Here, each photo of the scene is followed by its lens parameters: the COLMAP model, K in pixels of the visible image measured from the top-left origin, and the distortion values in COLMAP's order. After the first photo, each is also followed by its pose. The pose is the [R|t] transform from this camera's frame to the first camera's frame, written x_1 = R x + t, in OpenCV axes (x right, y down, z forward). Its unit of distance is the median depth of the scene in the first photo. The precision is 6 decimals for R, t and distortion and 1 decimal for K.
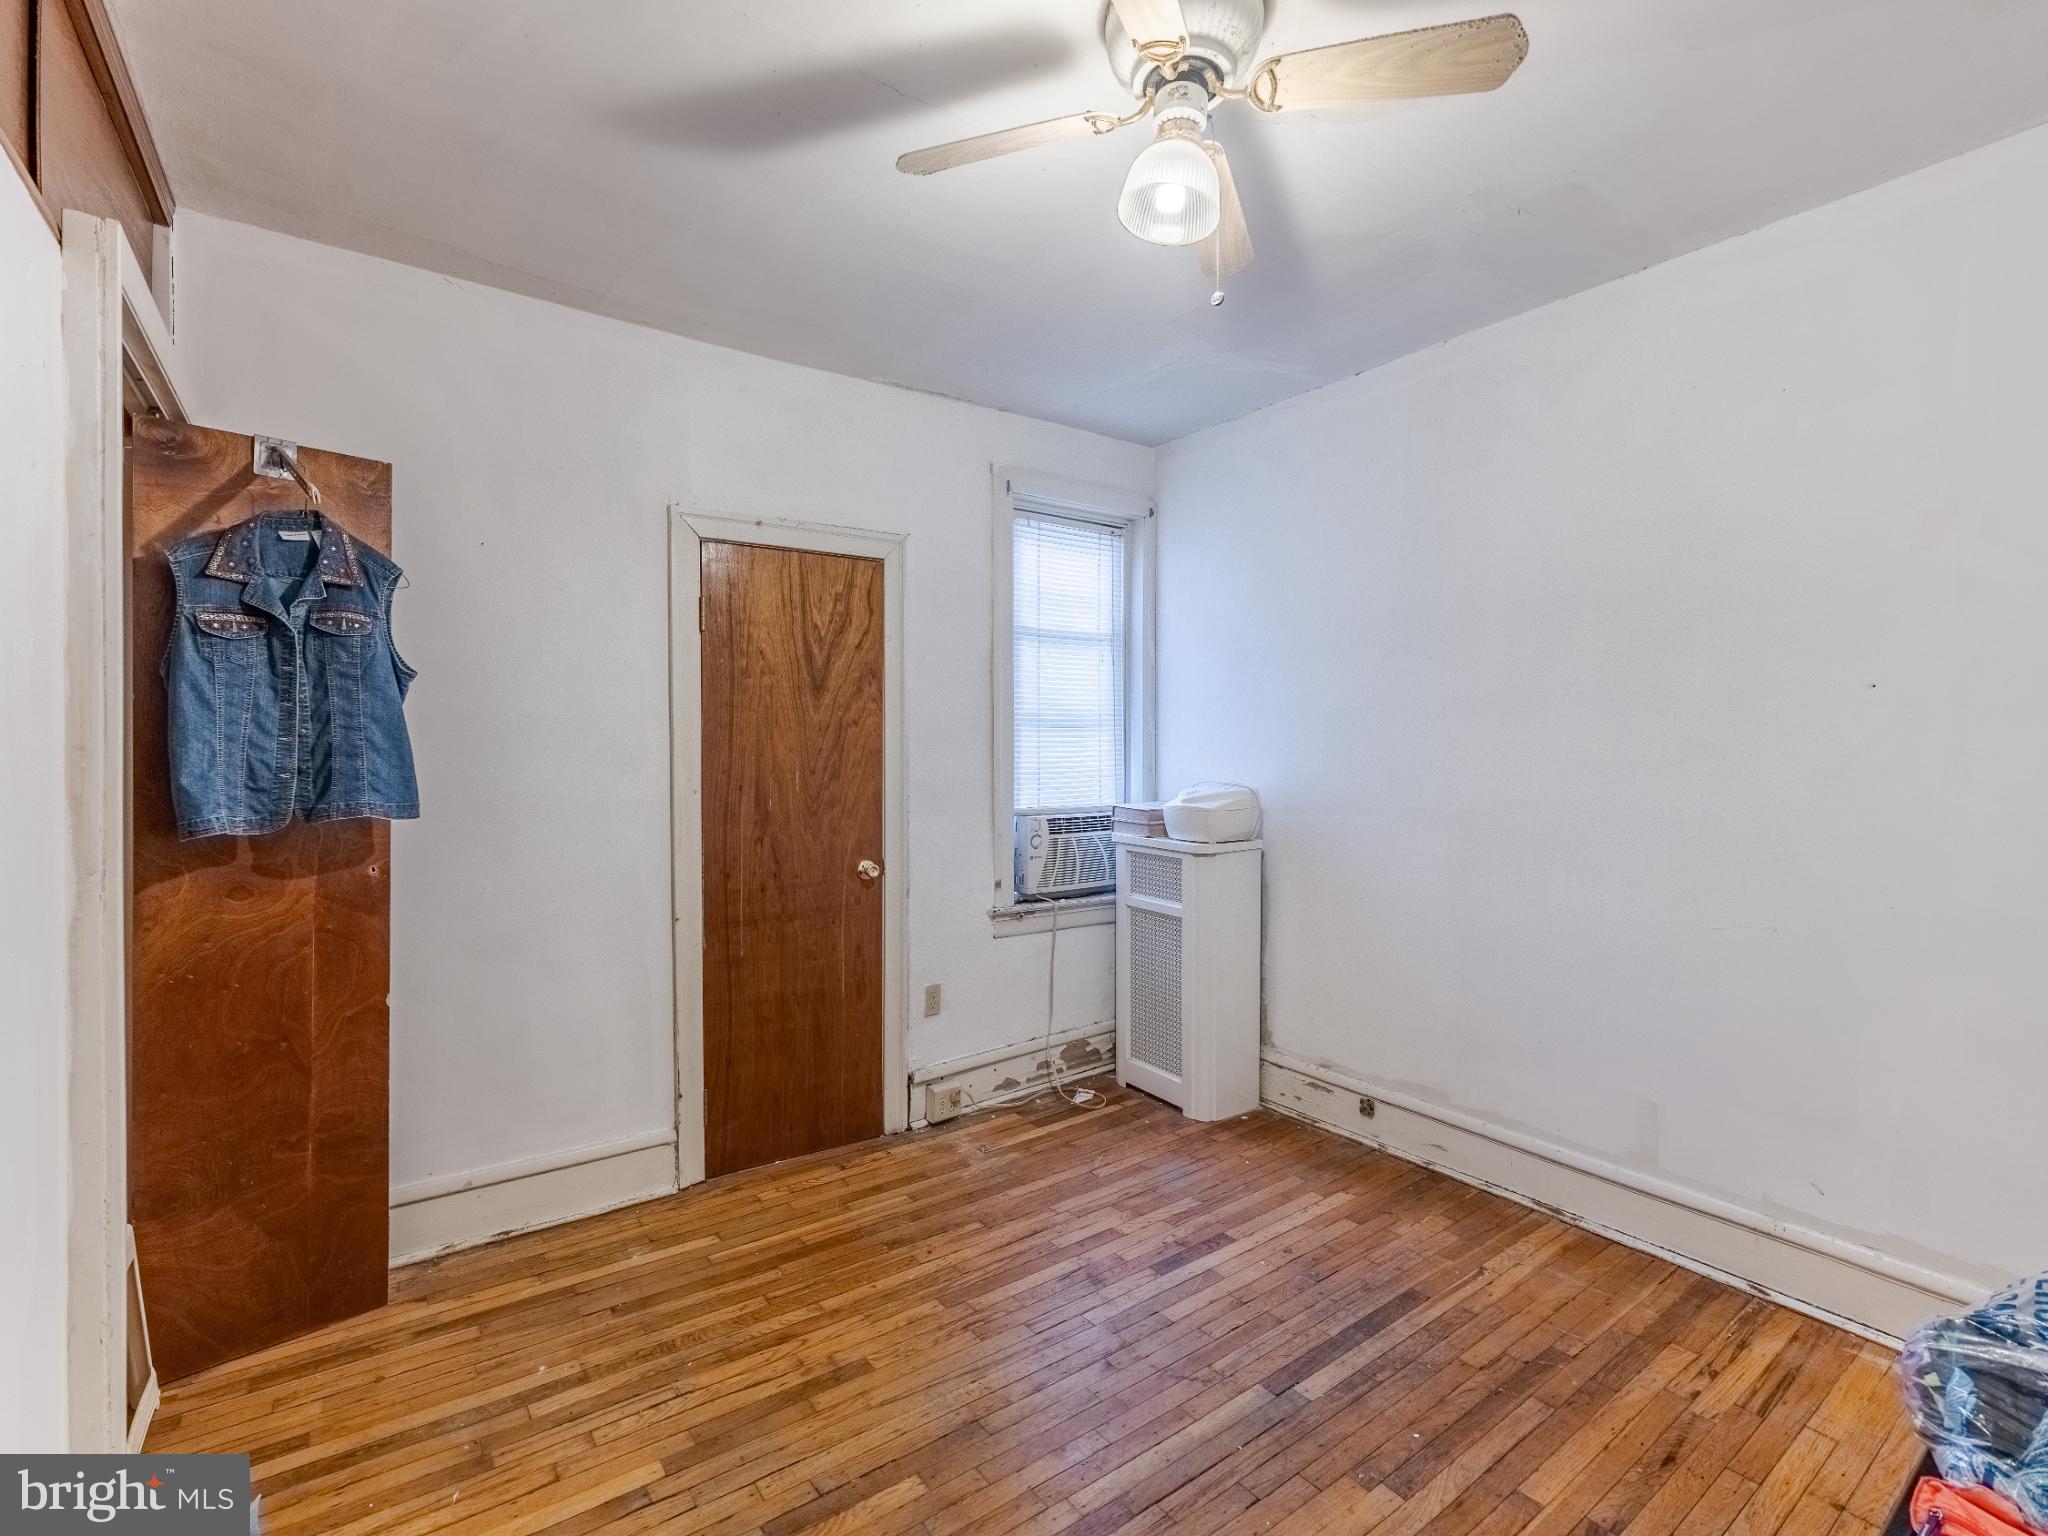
lens RADIAL K [[956.5, 0, 1018.1], [0, 956.5, 761.7], [0, 0, 1]] dist [-0.001025, 0.000047]
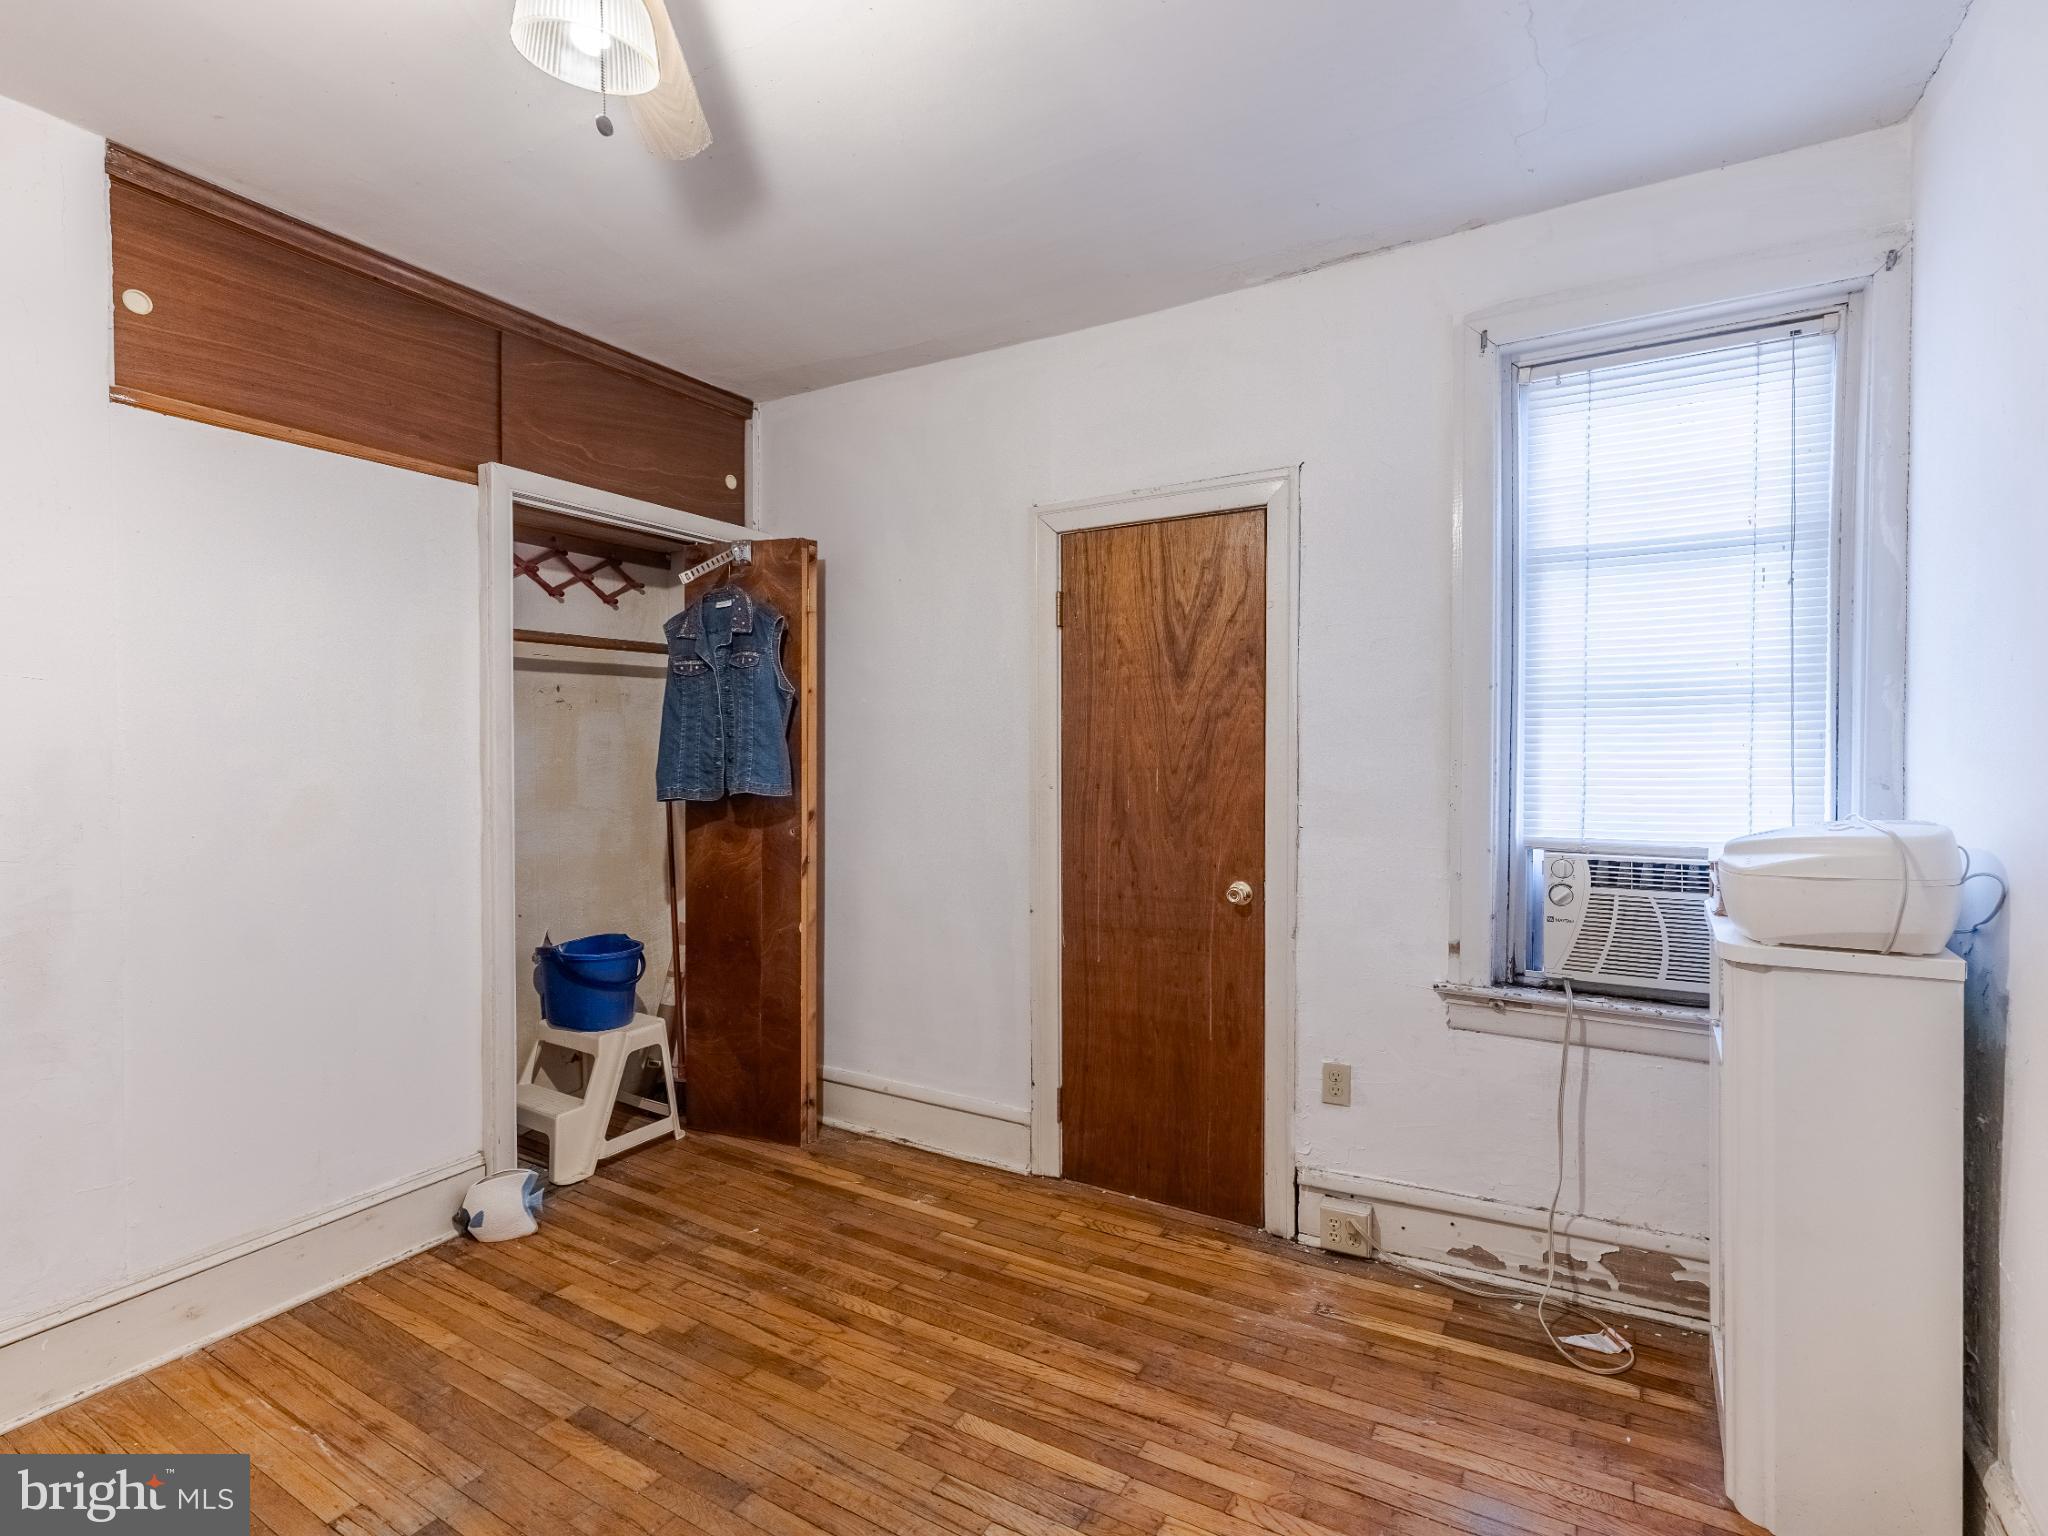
lens RADIAL K [[956.6, 0, 1019.6], [0, 956.6, 761.0], [0, 0, 1]] dist [-0.000620, 0.000081]
pose [[0.415486, 0.012517, -0.909513, 0.637217], [-0.011361, 0.999899, 0.008571, -0.005374], [0.909529, 0.006772, 0.415586, 0.624236]]
